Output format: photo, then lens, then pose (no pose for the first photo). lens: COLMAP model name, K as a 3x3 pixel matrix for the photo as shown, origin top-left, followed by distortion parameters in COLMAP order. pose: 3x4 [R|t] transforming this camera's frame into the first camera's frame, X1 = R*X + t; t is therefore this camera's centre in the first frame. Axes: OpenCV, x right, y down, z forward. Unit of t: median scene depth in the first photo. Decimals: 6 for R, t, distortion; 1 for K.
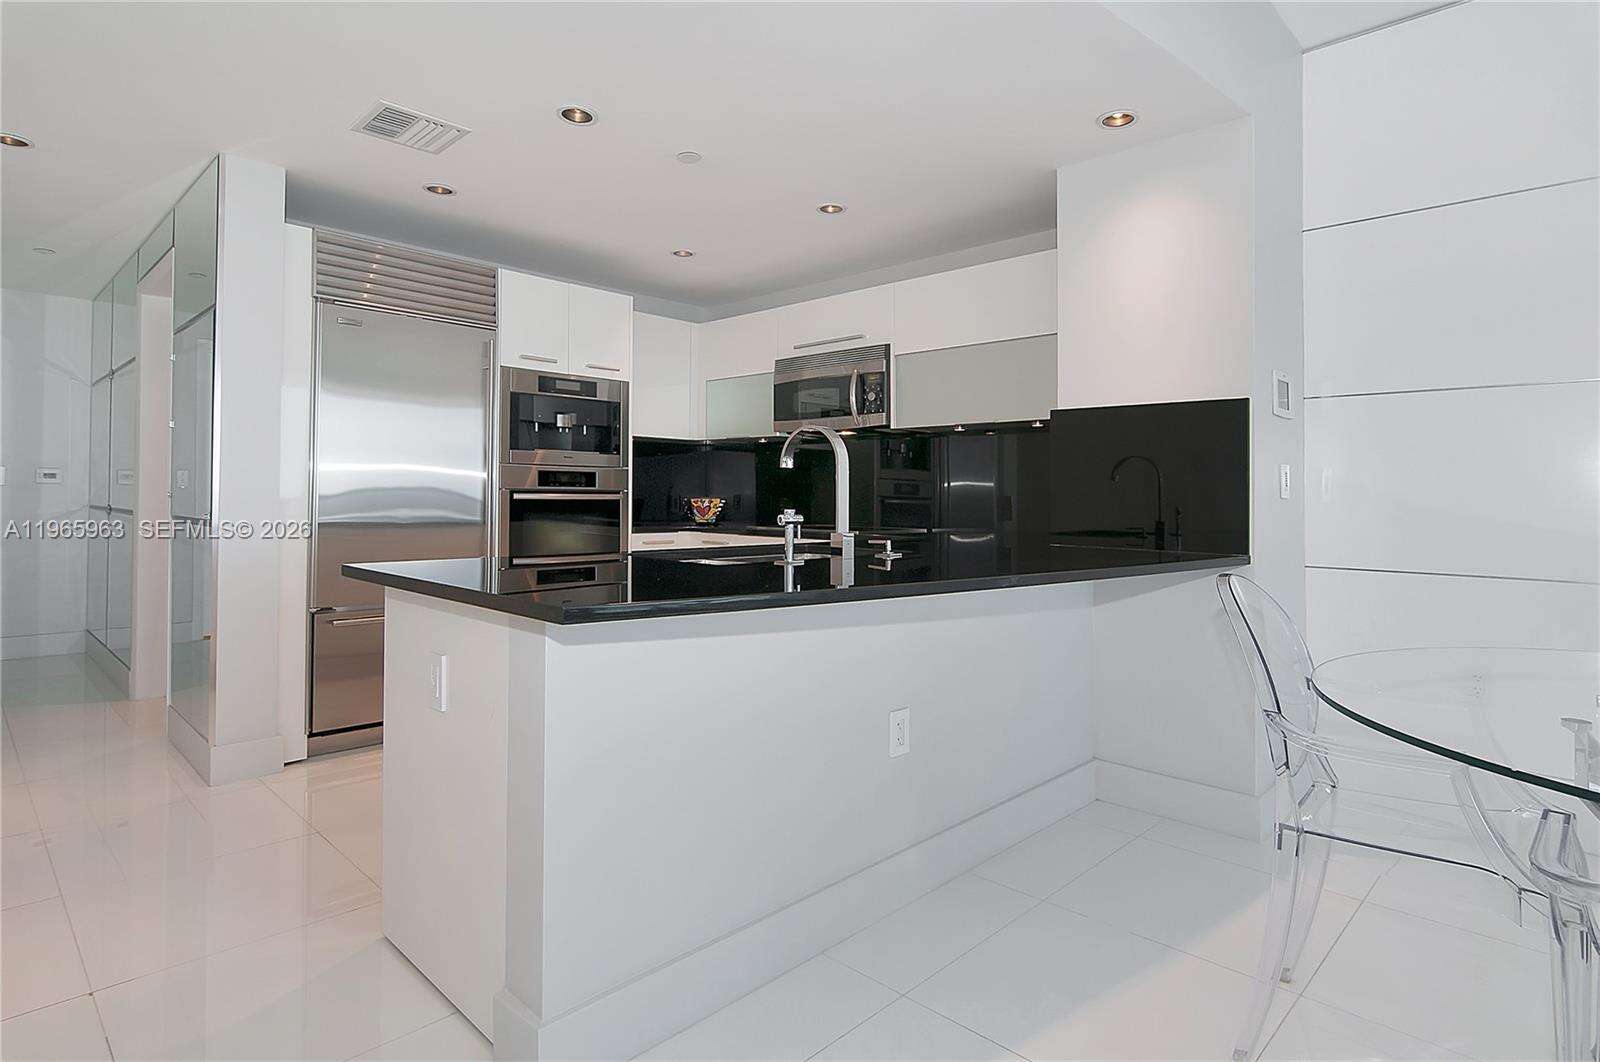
lens RADIAL K [[864.3, 0, 835.2], [0, 864.3, 481.3], [0, 0, 1]] dist [0.000396, 0.000299]
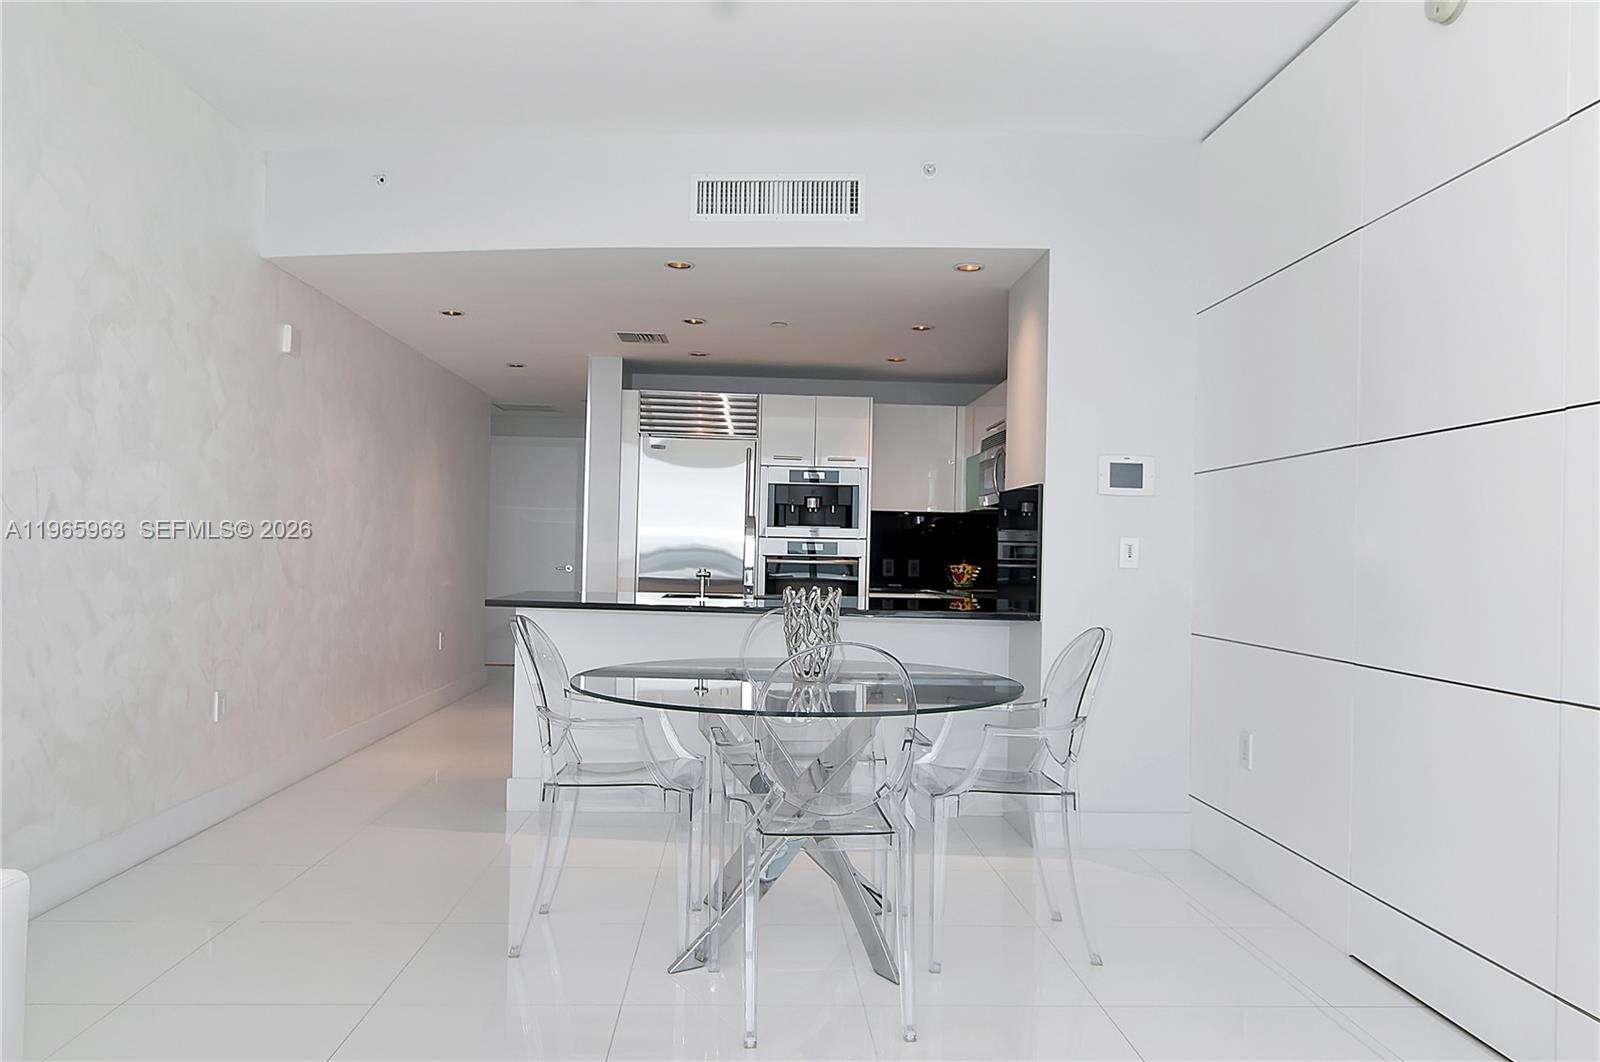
lens RADIAL K [[1181.1, 0, 800.0], [0, 1181.1, 531.0], [0, 0, 1]] dist [-0.029485, 0.001200]
pose [[0.723208, -0.009028, -0.690571, 0.878718], [-0.000298, 0.999910, -0.013384, -0.004767], [0.690630, 0.009886, 0.723141, -0.282271]]
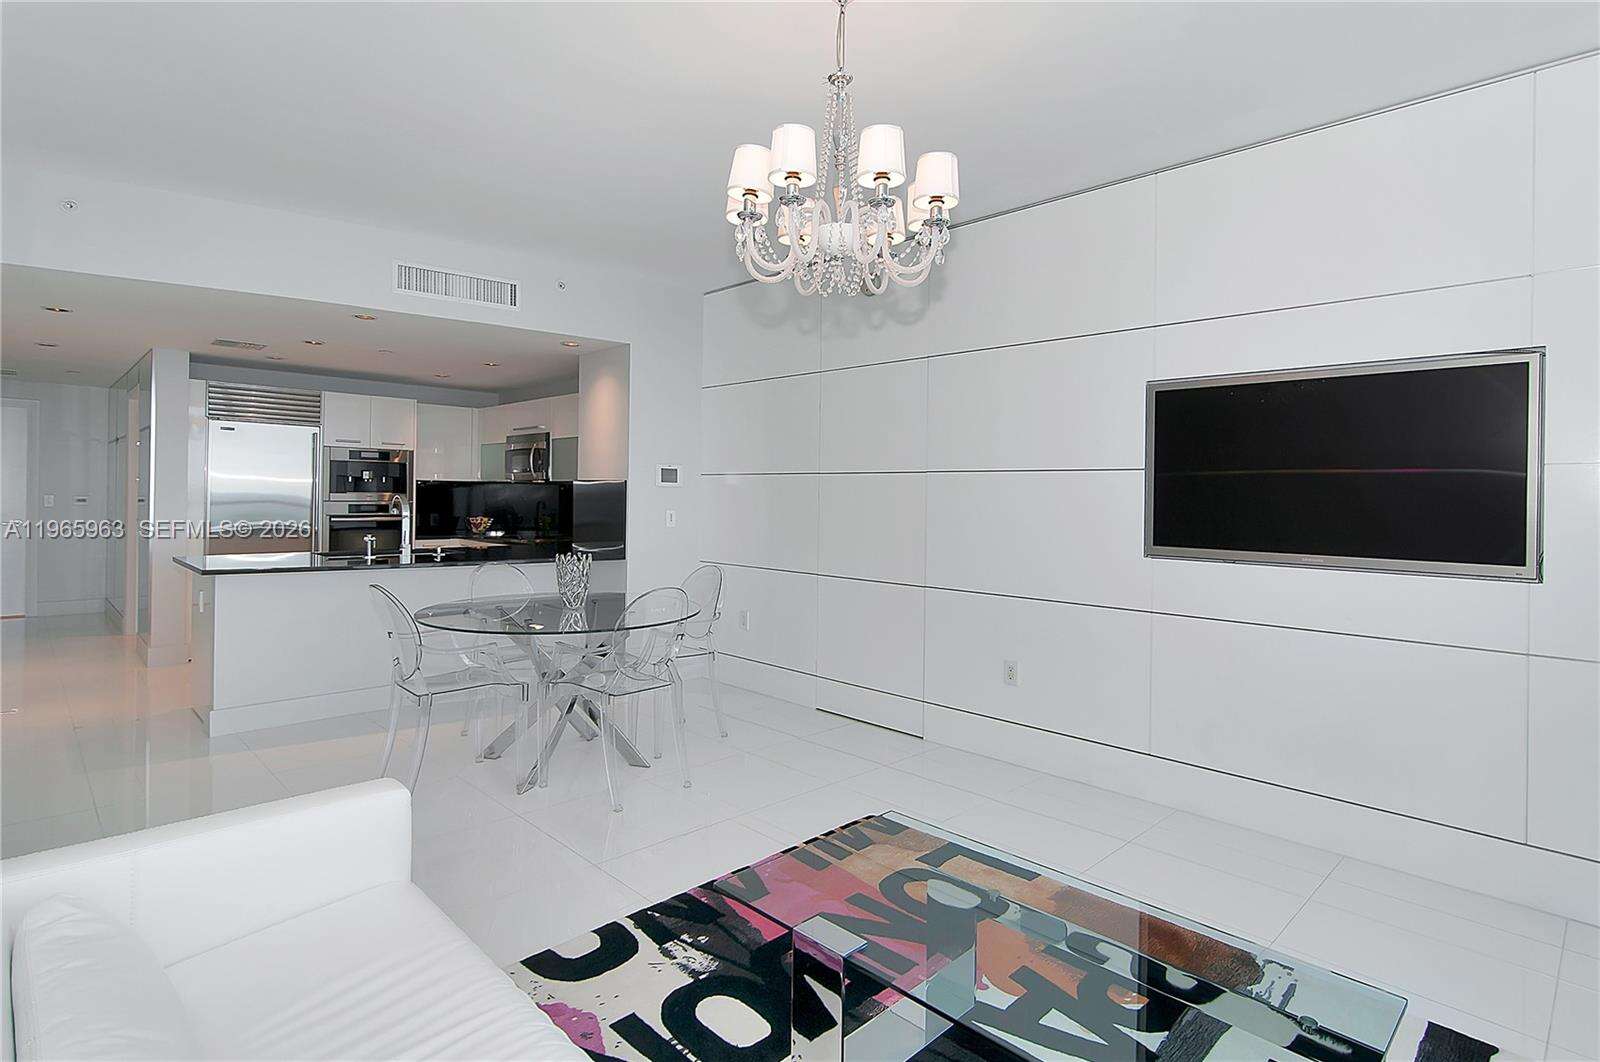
lens RADIAL K [[818.0, 0, 857.2], [0, 818.0, 497.3], [0, 0, 1]] dist [-0.001637, -0.000440]
pose [[0.999990, 0.002688, -0.003679, 0.668003], [-0.002607, 0.999757, 0.021907, -0.063444], [0.003737, -0.021897, 0.999753, -0.631750]]
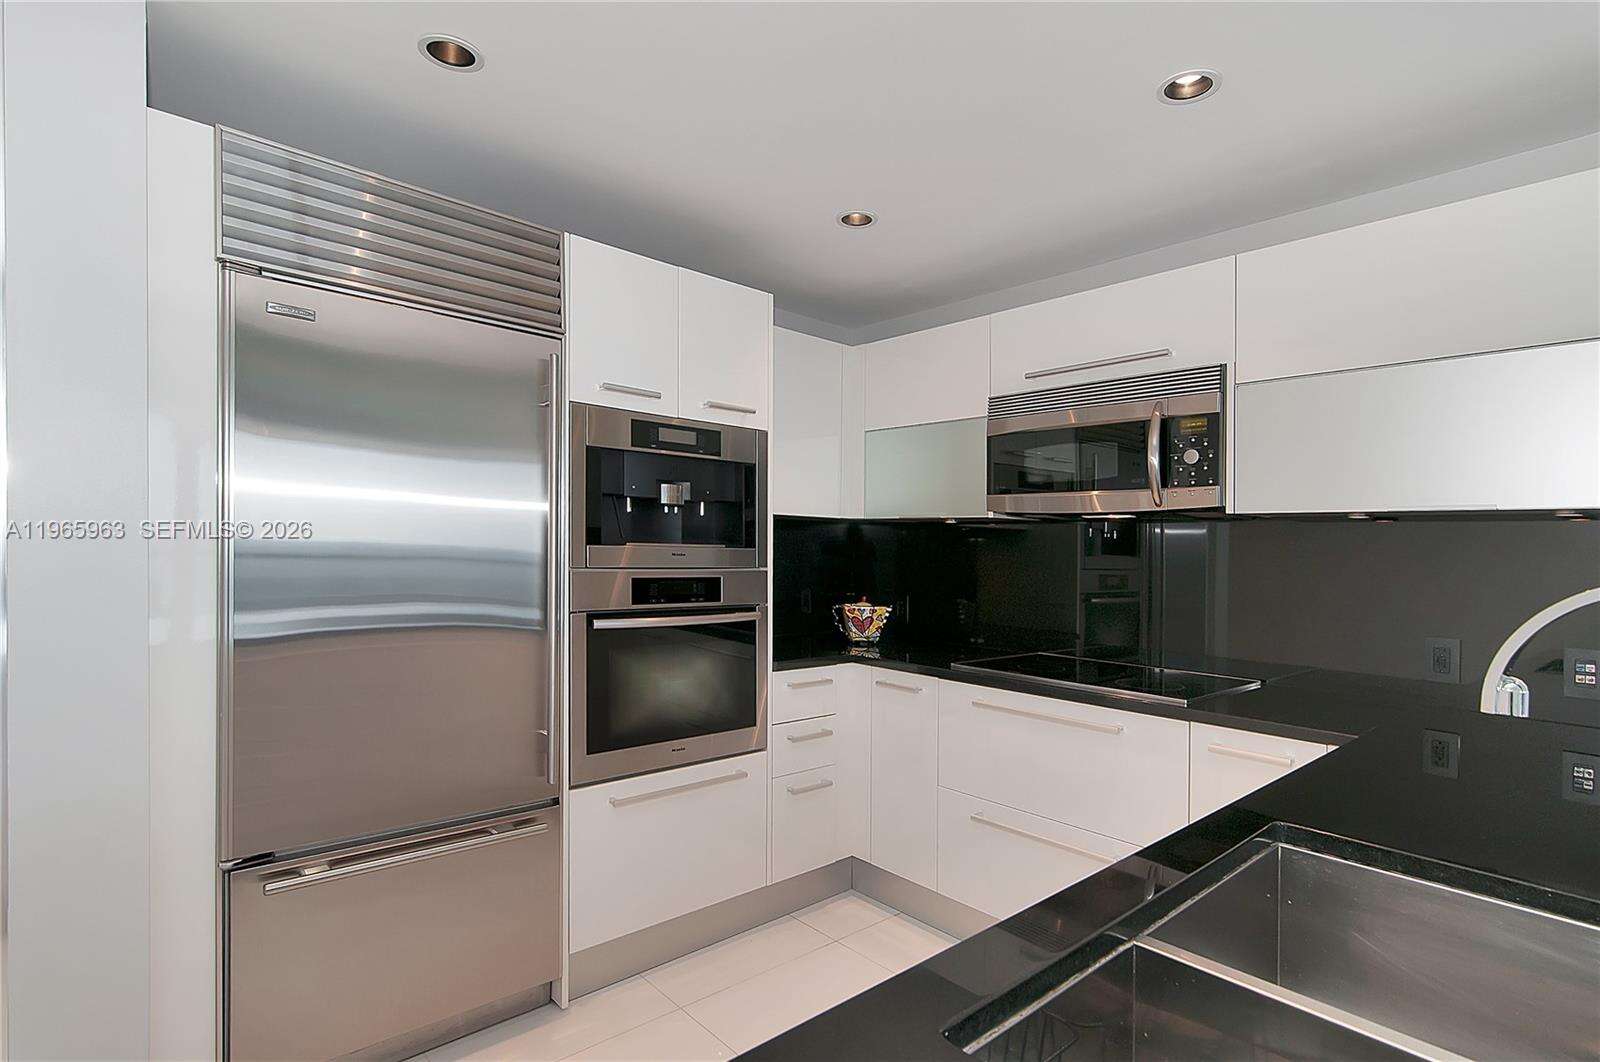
lens RADIAL K [[810.9, 0, 805.6], [0, 810.9, 589.9], [0, 0, 1]] dist [0.000601, 0.000017]
pose [[0.995644, 0.018354, -0.091413, -0.163161], [-0.011807, 0.997359, 0.071663, -0.044354], [0.092486, -0.070272, 0.993231, 0.427530]]
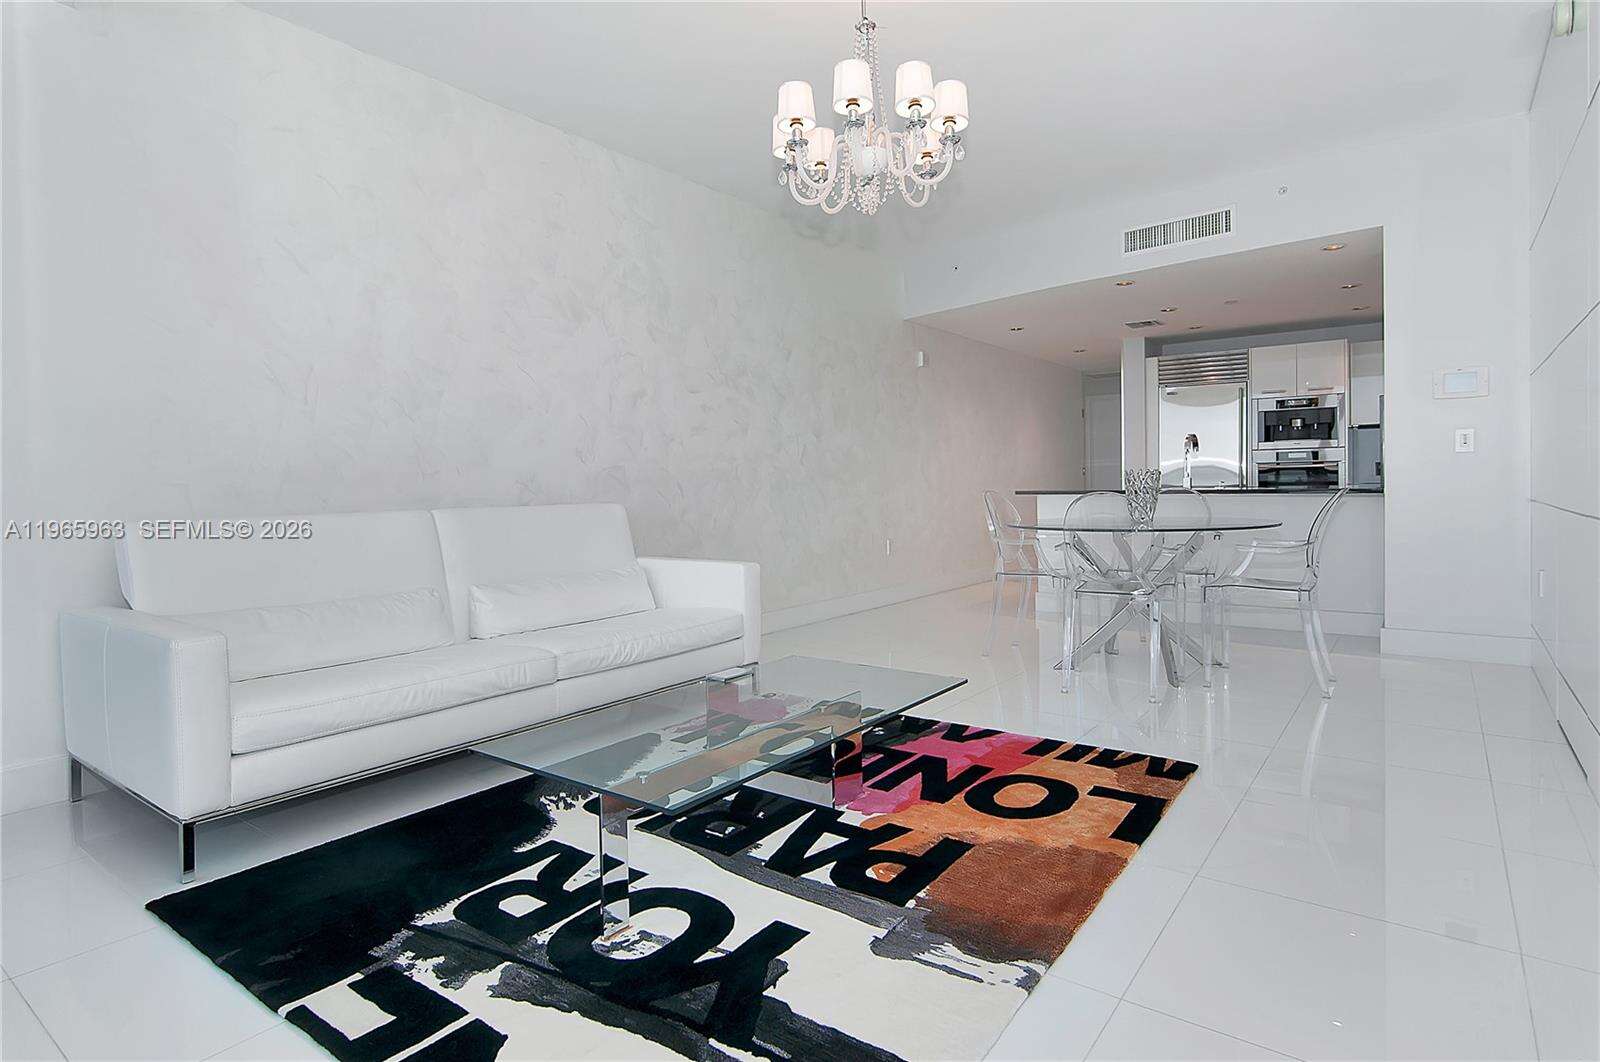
lens RADIAL K [[844.0, 0, 761.6], [0, 844.0, 506.8], [0, 0, 1]] dist [0.001629, 0.000929]
pose [[0.090004, 0.013369, -0.995852, 1.296617], [0.035800, 0.999220, 0.016649, 0.033312], [0.995298, -0.037150, 0.089455, -0.245618]]
